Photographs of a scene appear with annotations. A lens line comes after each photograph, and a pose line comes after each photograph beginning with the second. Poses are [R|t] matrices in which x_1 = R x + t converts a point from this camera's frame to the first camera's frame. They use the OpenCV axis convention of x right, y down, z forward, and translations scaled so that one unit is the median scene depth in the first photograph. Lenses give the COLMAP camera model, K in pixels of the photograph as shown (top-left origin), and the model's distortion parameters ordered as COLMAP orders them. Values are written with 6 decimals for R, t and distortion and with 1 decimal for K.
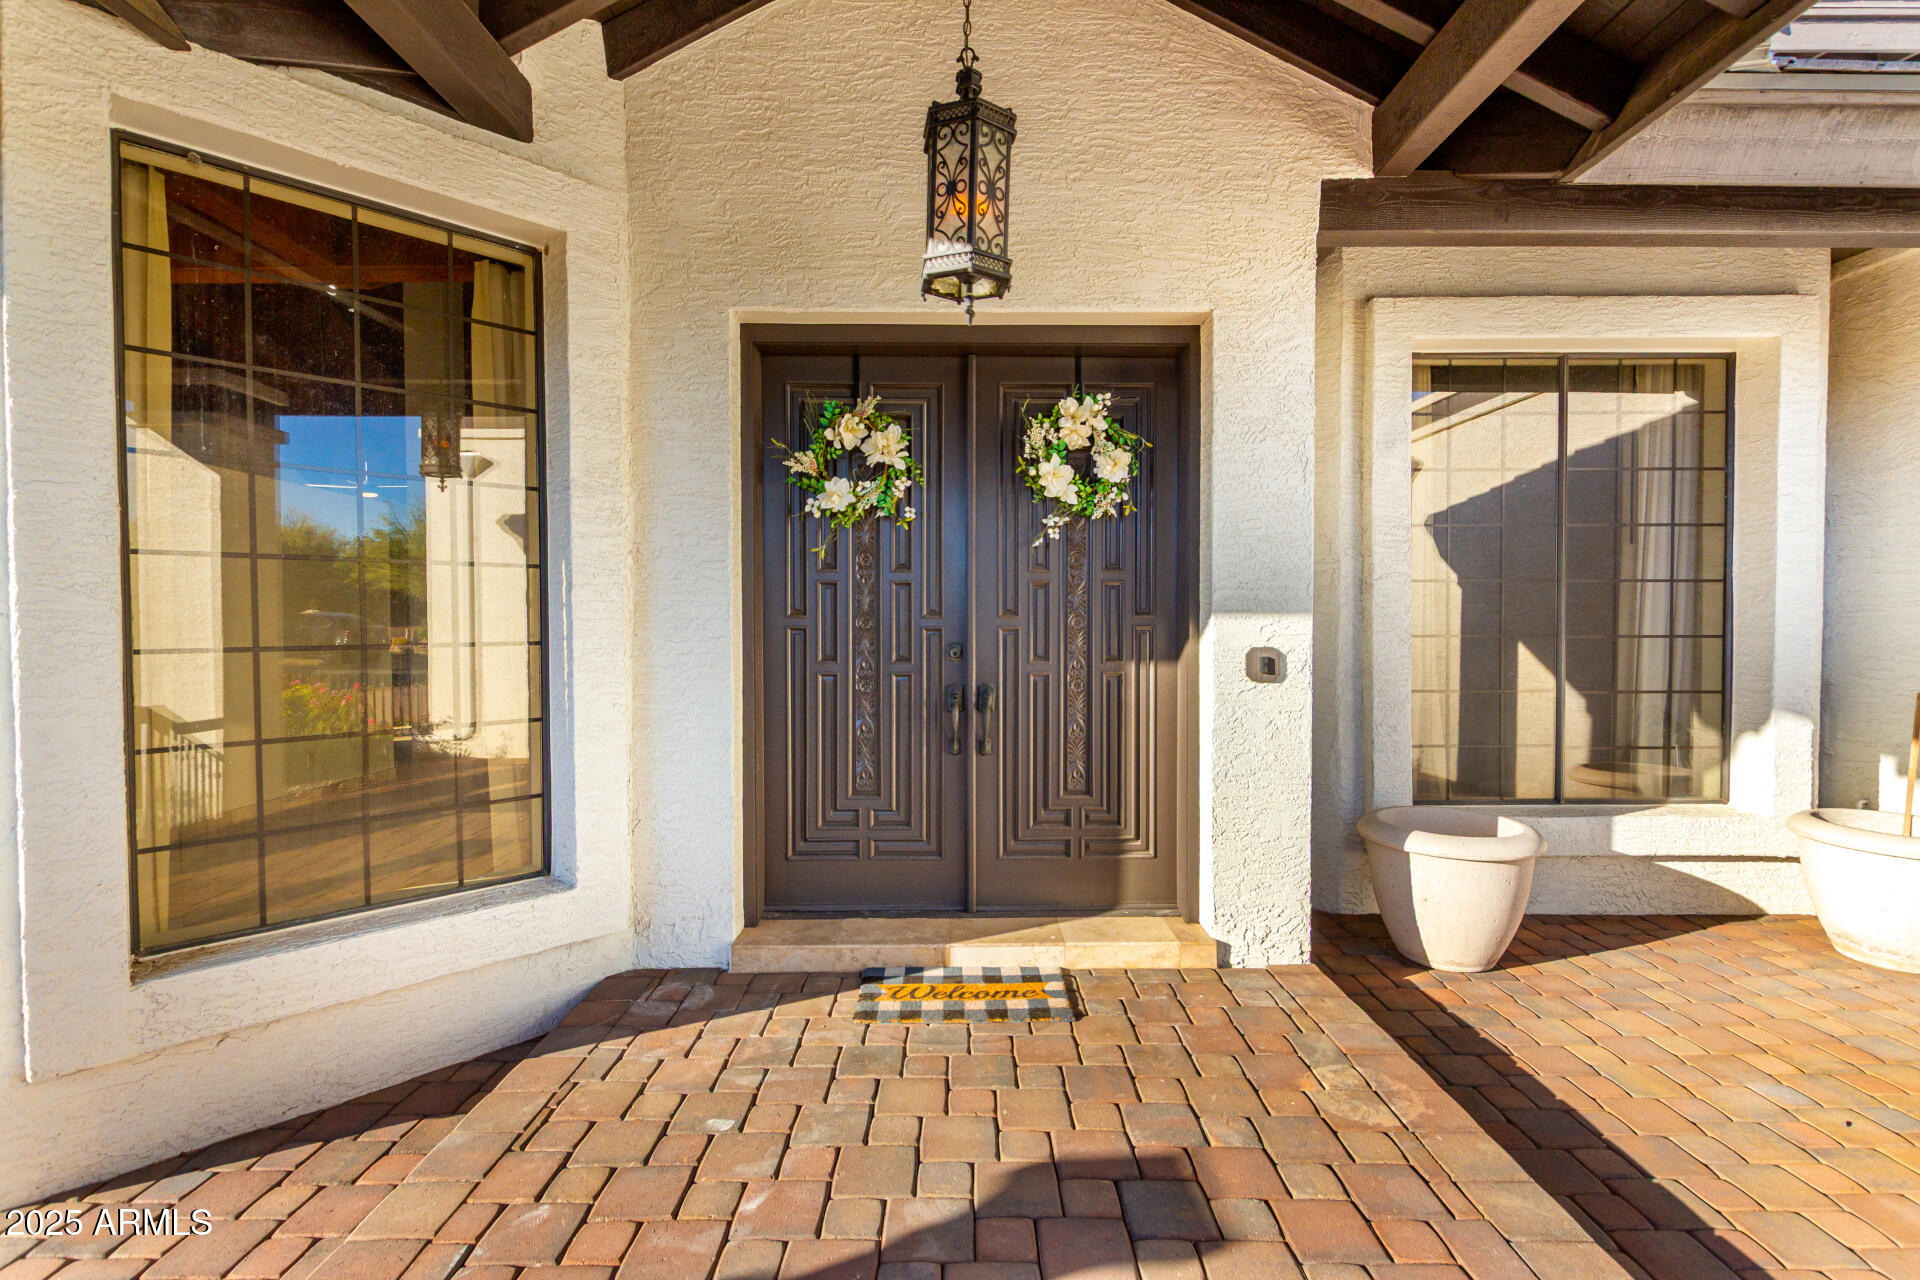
lens RADIAL K [[879.4, 0, 954.7], [0, 879.4, 643.0], [0, 0, 1]] dist [0.001395, -0.000122]
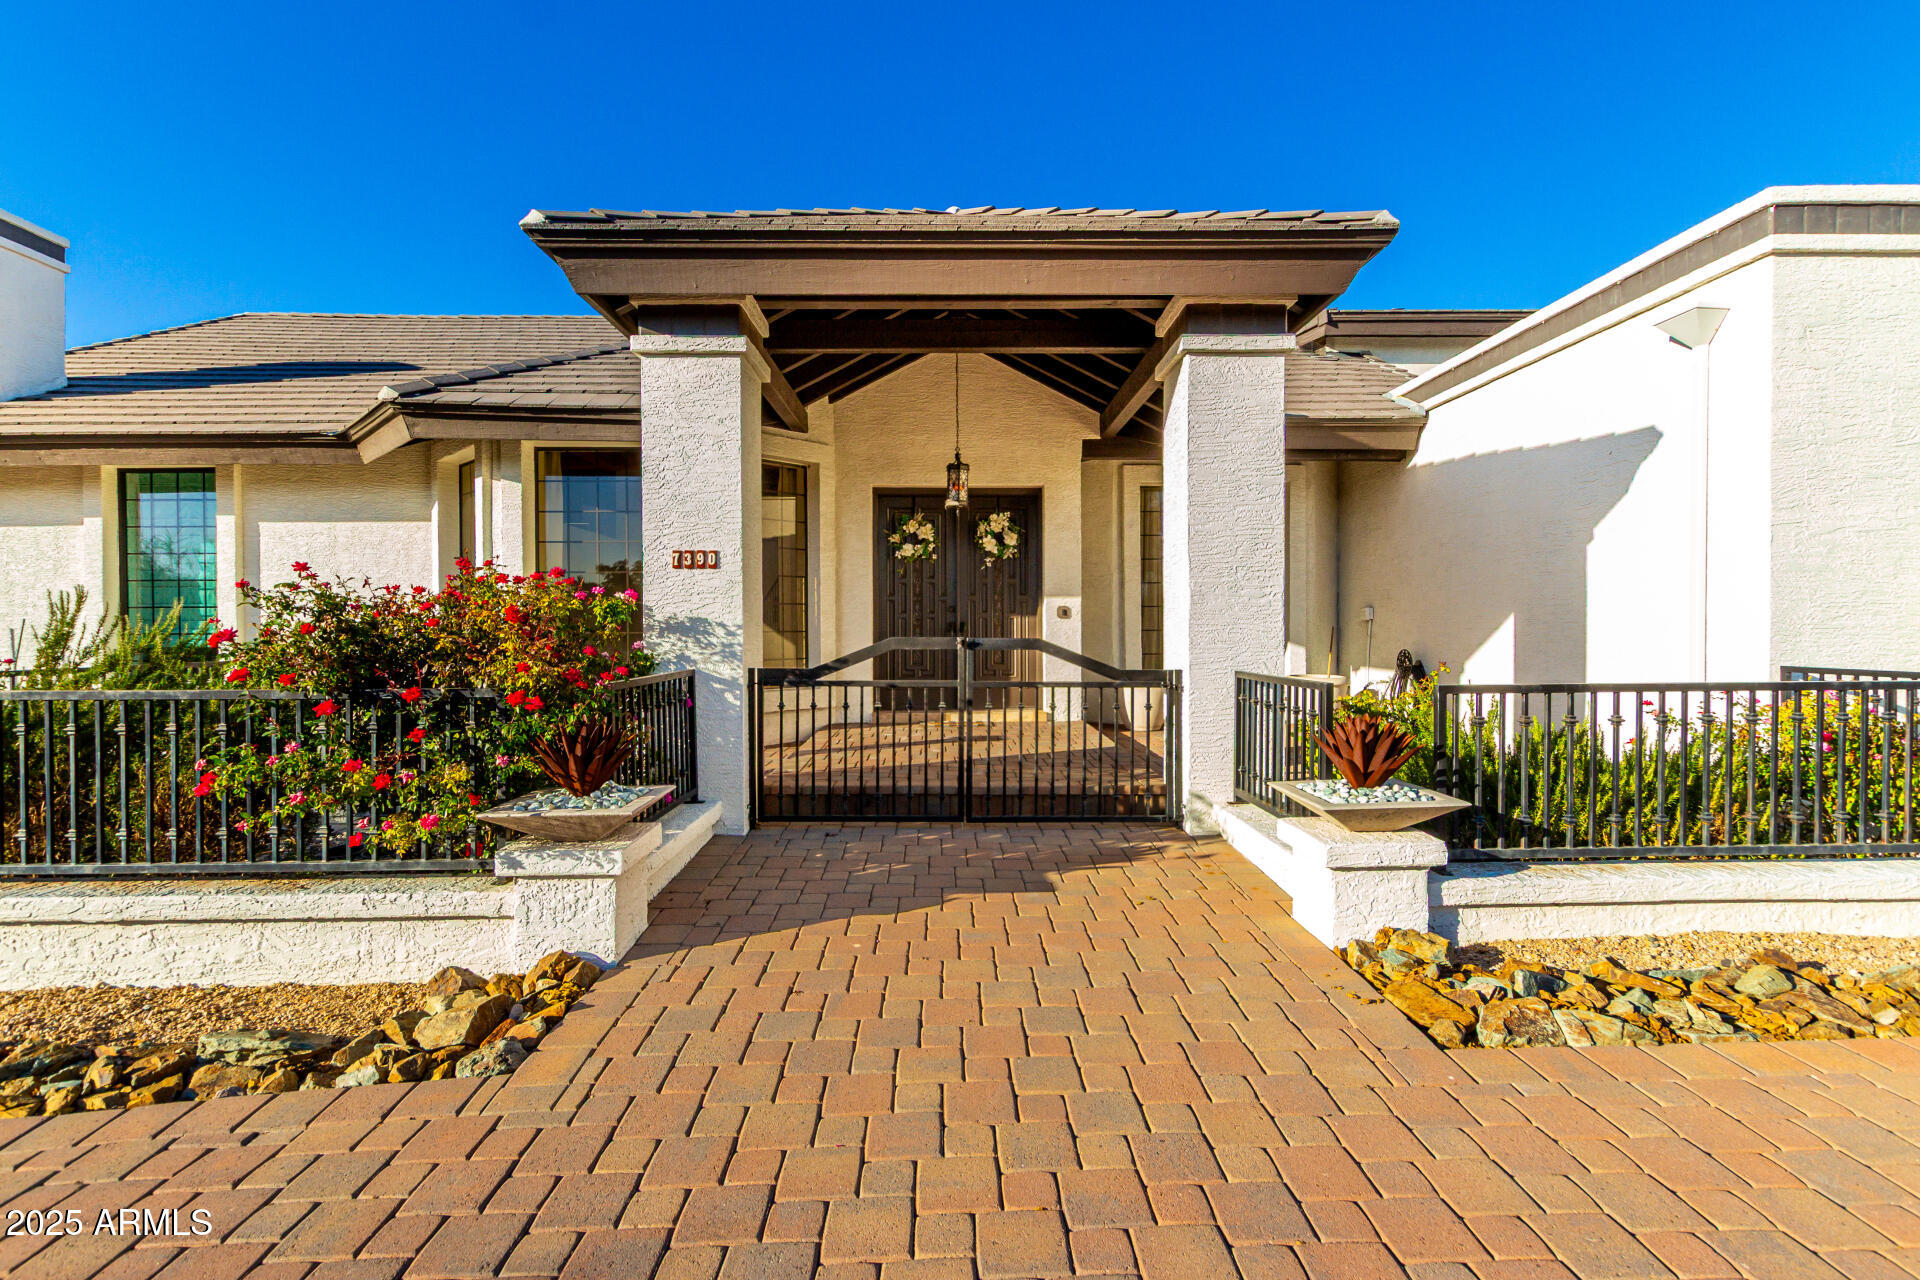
lens RADIAL K [[865.8, 0, 960.0], [0, 865.8, 640.0], [0, 0, 1]] dist [0.001855, -0.000110]
pose [[0.997272, -0.009129, 0.073243, -0.169623], [0.009729, 0.999922, -0.007846, 0.124790], [-0.073166, 0.008537, 0.997283, -1.616526]]
